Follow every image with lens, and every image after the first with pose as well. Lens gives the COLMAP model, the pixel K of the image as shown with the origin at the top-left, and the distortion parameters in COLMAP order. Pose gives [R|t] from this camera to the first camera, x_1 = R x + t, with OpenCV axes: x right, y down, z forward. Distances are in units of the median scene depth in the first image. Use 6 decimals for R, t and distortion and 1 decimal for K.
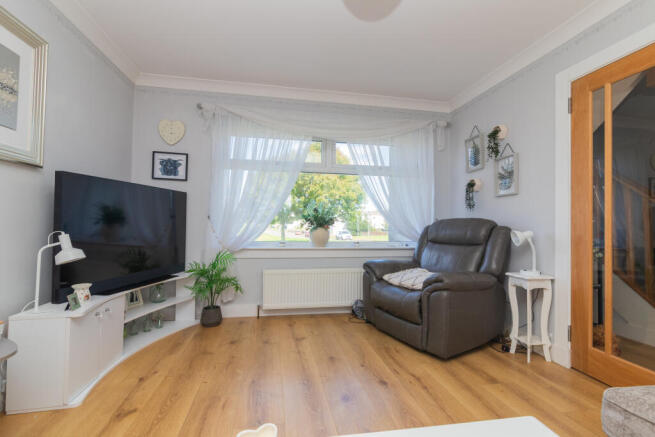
lens RADIAL K [[298.3, 0, 330.0], [0, 298.3, 219.3], [0, 0, 1]] dist [0.001689, -0.000042]
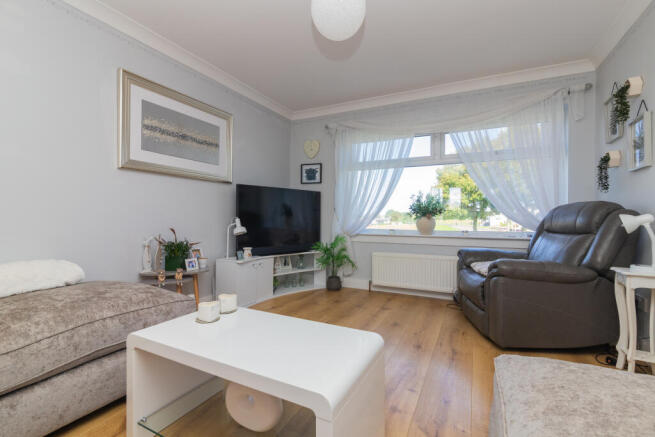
lens RADIAL K [[298.3, 0, 330.0], [0, 298.3, 219.3], [0, 0, 1]] dist [0.001689, -0.000042]
pose [[0.803716, -0.007542, -0.594965, 0.373362], [0.014091, 0.999880, 0.006360, 0.028573], [0.594846, -0.013495, 0.803726, -0.074164]]
